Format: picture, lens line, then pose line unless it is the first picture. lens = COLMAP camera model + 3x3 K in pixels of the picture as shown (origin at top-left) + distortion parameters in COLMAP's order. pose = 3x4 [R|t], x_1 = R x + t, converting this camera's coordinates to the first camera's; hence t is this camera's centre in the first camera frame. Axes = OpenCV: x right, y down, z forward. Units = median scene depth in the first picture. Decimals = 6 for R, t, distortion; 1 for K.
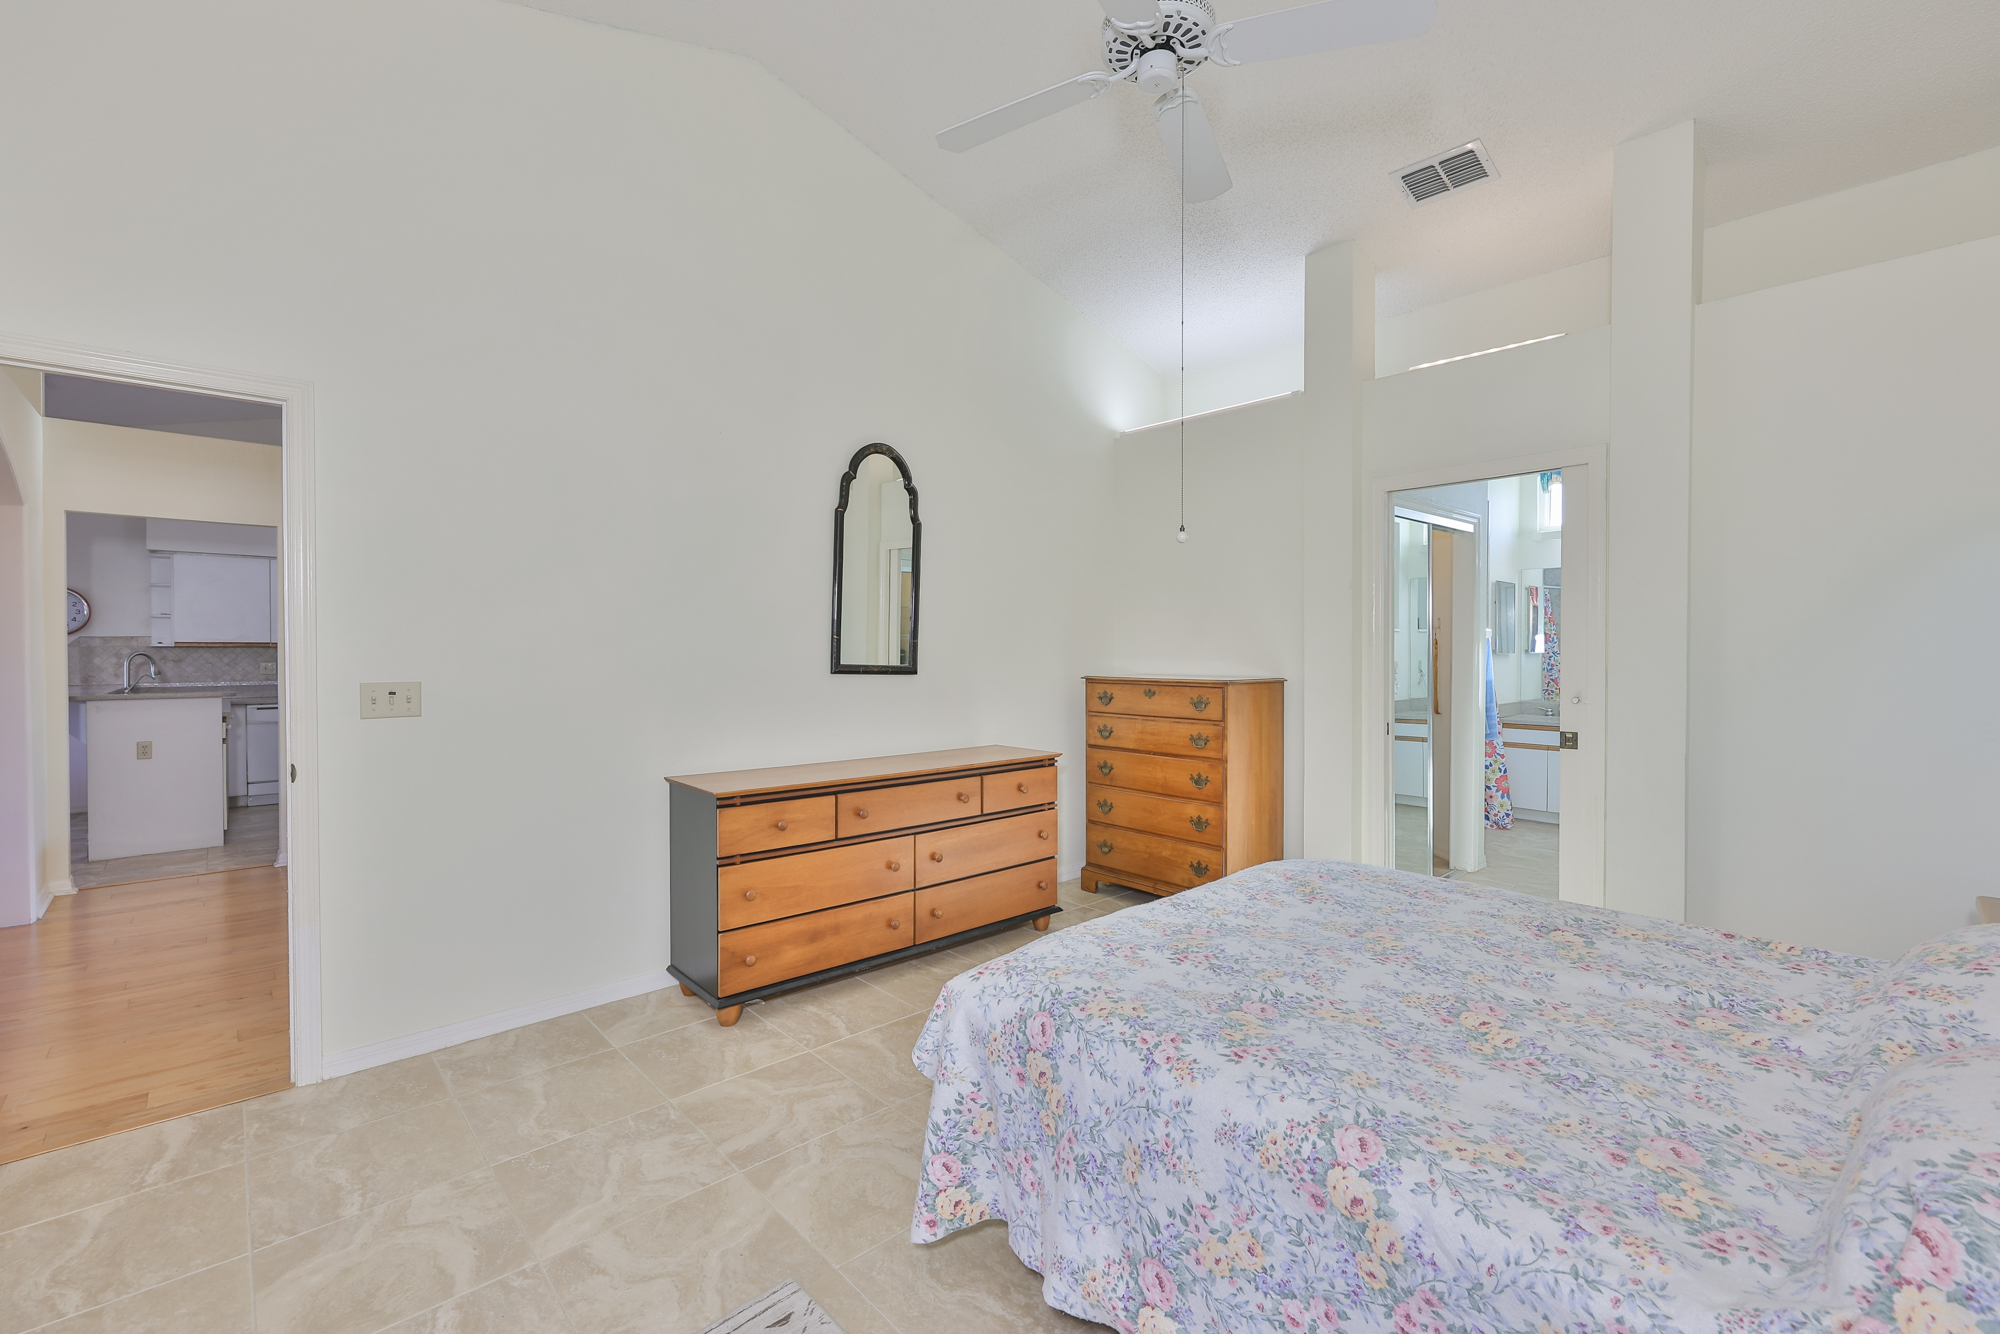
lens RADIAL K [[846.4, 0, 986.7], [0, 846.4, 660.6], [0, 0, 1]] dist [0.000056, -0.000217]
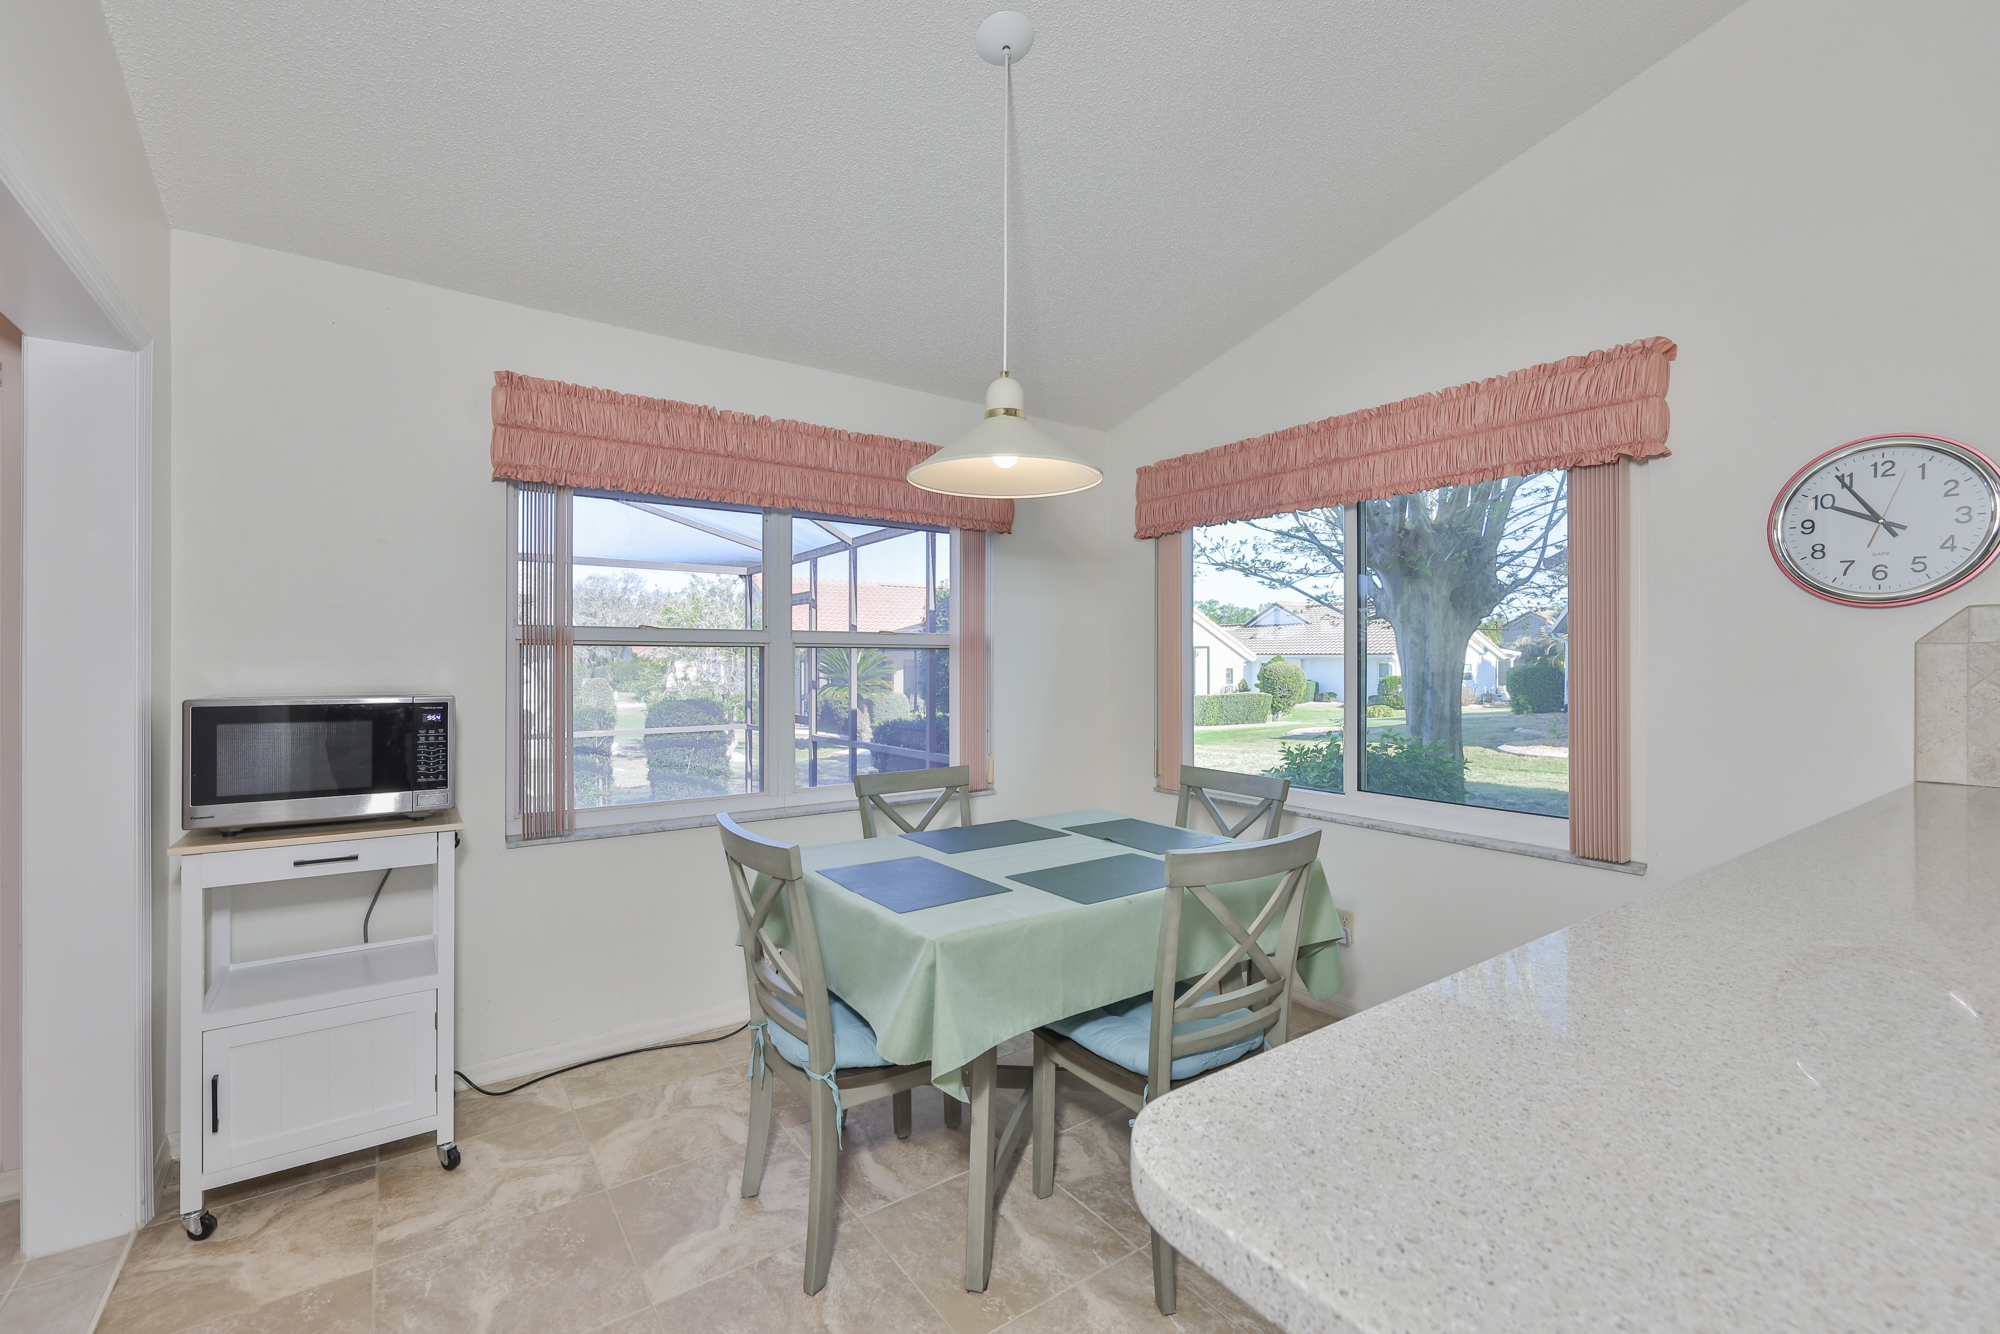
lens RADIAL K [[846.4, 0, 986.7], [0, 846.4, 660.6], [0, 0, 1]] dist [0.000056, -0.000217]
pose [[-0.110920, -0.000496, -0.993829, -0.748526], [-0.010058, 0.999949, 0.000624, -0.007807], [0.993778, 0.010065, -0.110919, 0.700068]]
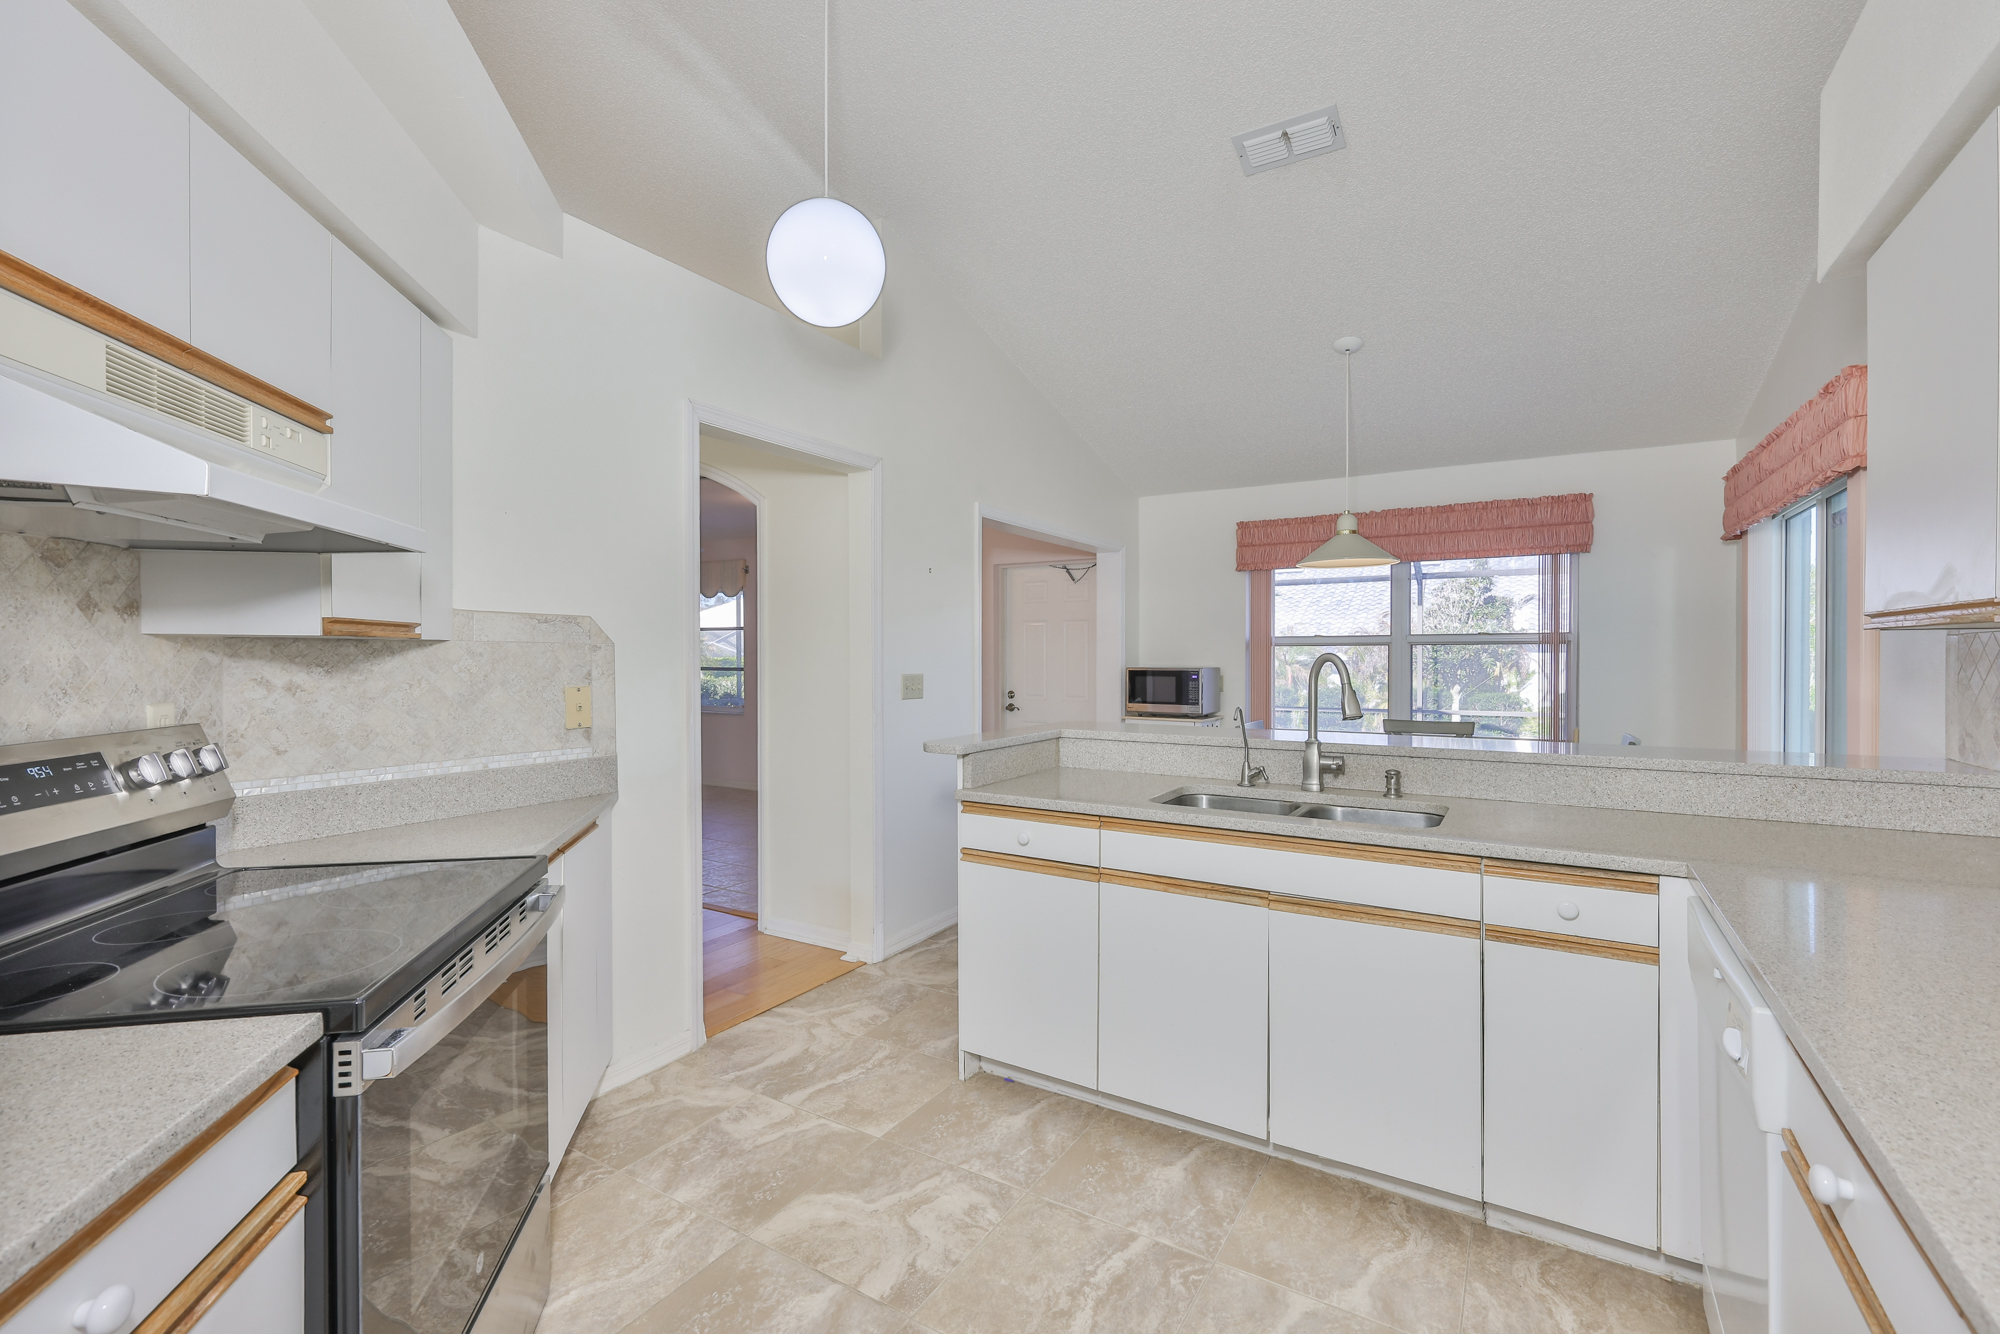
lens RADIAL K [[859.7, 0, 993.7], [0, 859.7, 667.9], [0, 0, 1]] dist [-0.001988, 0.000174]
pose [[-0.962235, 0.008061, -0.272099, -0.643627], [0.001692, 0.999719, 0.023636, -0.011491], [0.272213, 0.022283, -0.961979, 1.168019]]
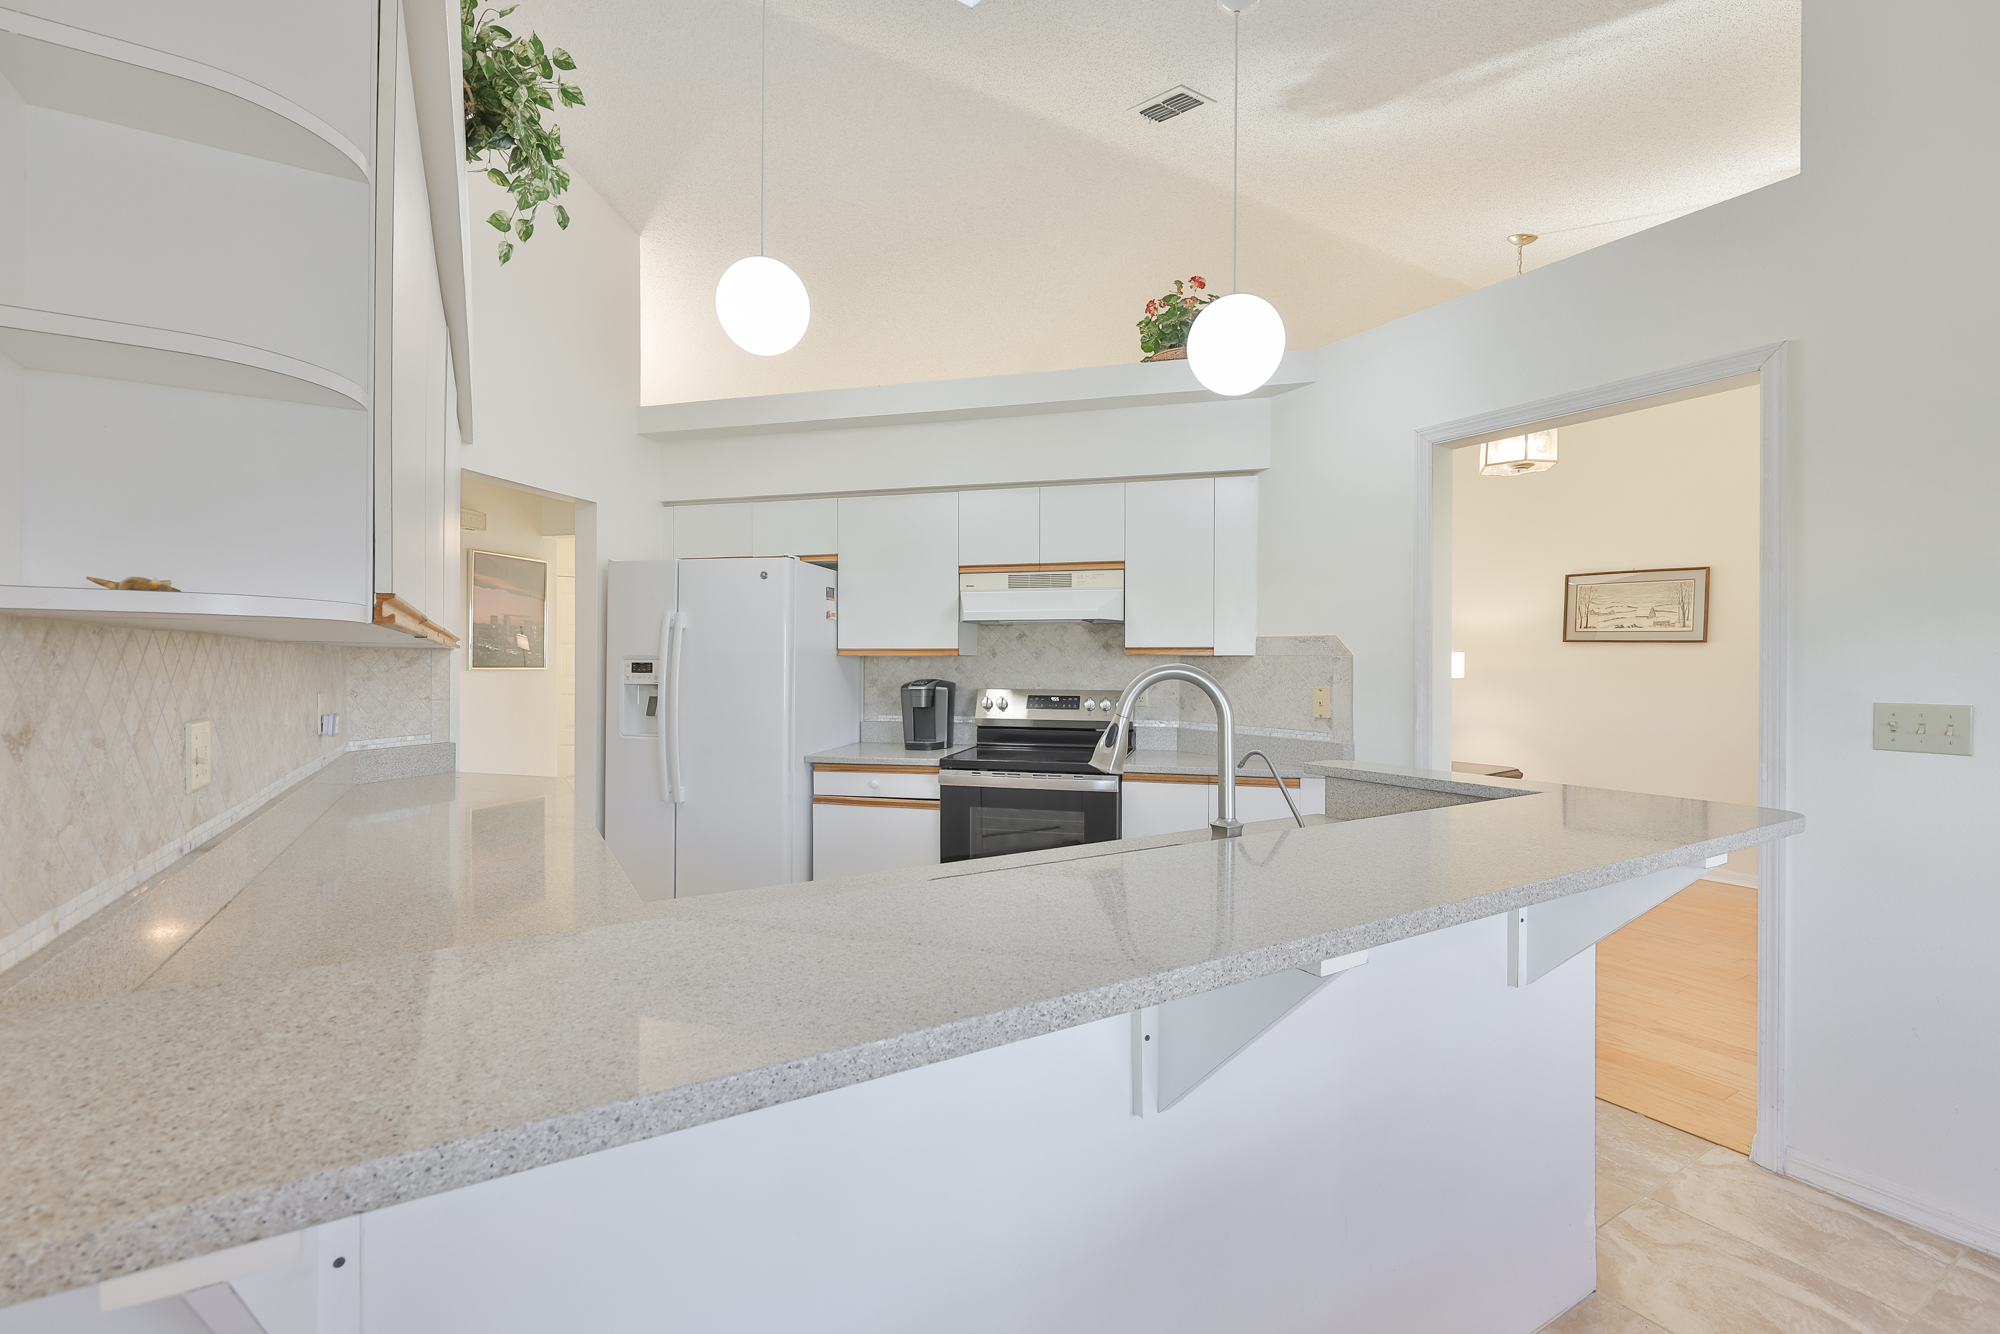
lens RADIAL K [[859.7, 0, 993.7], [0, 859.7, 667.9], [0, 0, 1]] dist [-0.001988, 0.000174]
pose [[0.196082, -0.003941, 0.980580, -1.079977], [0.005057, 0.999983, 0.003008, -0.009260], [-0.980574, 0.004369, 0.196099, 0.871923]]
